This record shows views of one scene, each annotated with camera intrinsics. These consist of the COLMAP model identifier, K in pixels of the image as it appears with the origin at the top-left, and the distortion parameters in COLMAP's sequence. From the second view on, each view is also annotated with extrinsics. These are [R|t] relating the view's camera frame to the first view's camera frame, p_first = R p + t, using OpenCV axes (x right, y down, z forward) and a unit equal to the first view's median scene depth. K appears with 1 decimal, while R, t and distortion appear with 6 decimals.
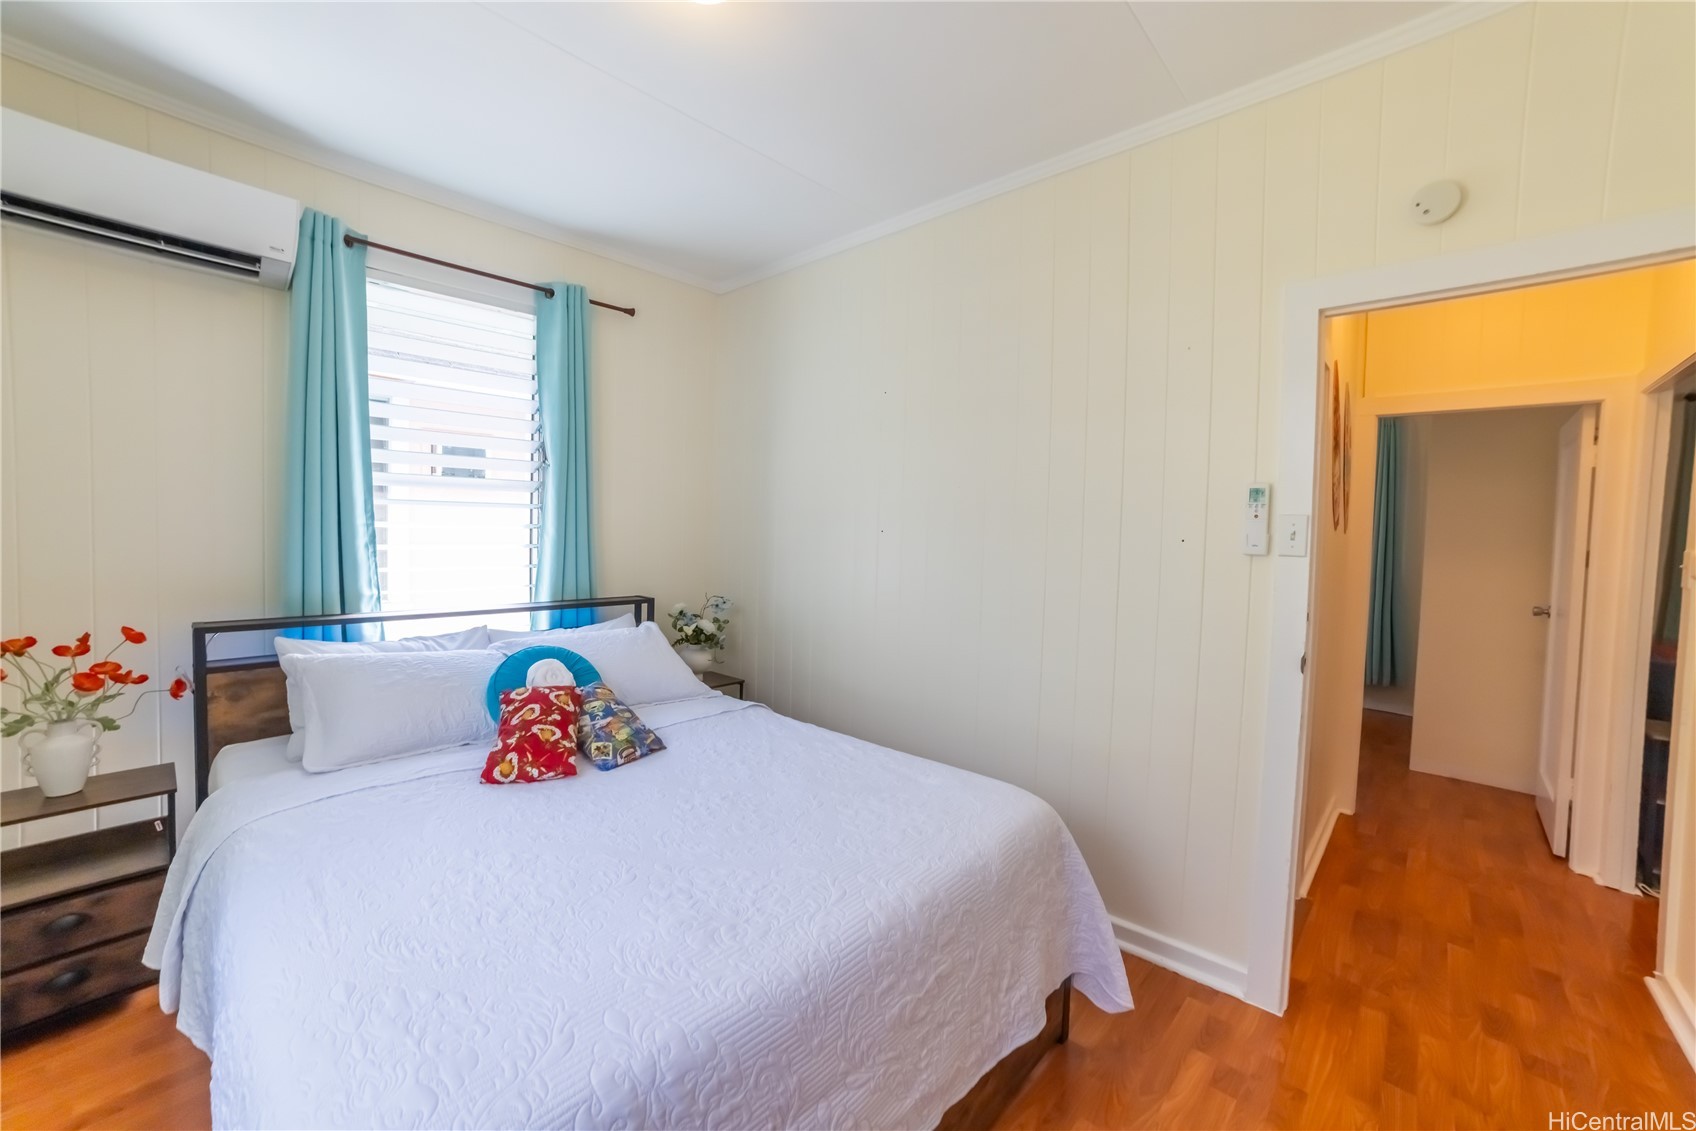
lens RADIAL K [[679.6, 0, 851.6], [0, 679.6, 557.1], [0, 0, 1]] dist [-0.087547, 0.037405]
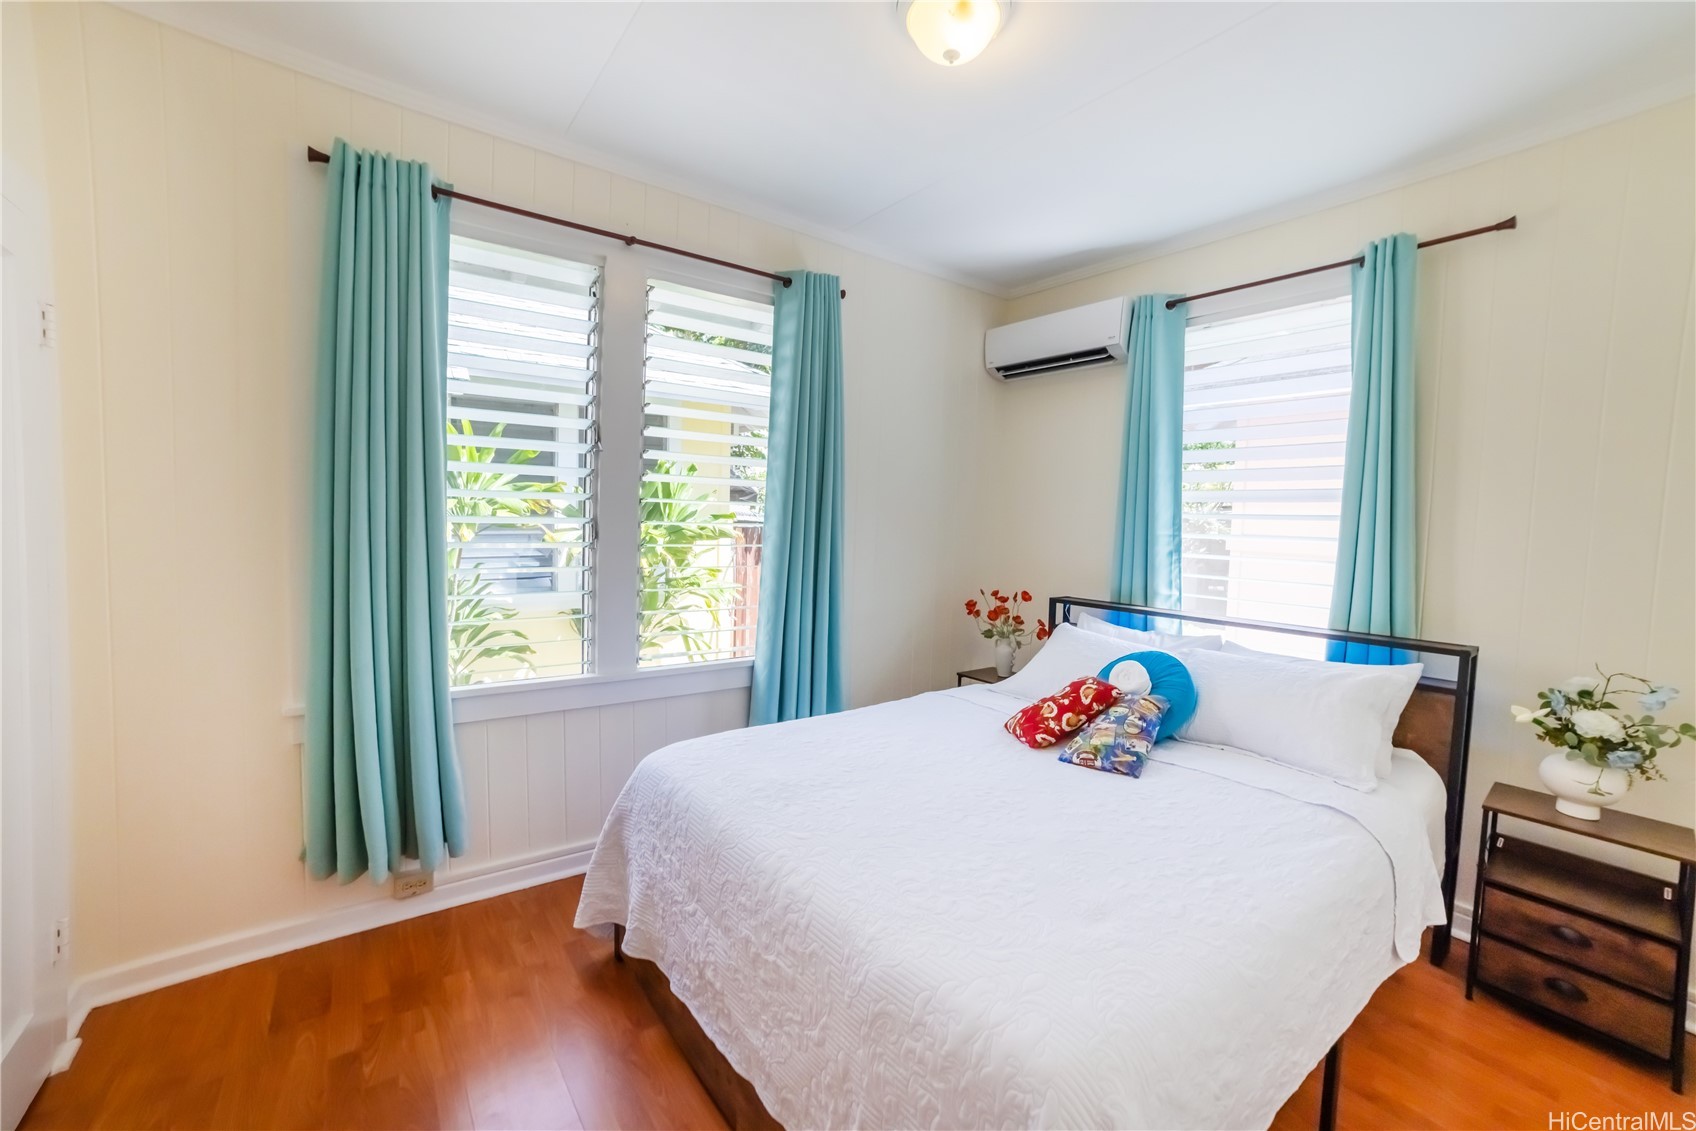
lens RADIAL K [[679.6, 0, 851.6], [0, 679.6, 557.1], [0, 0, 1]] dist [-0.087547, 0.037405]
pose [[-0.175871, 0.023997, -0.984121, 0.557660], [-0.075115, 0.996461, 0.037722, -0.012583], [0.981543, 0.080556, -0.173446, 0.638764]]
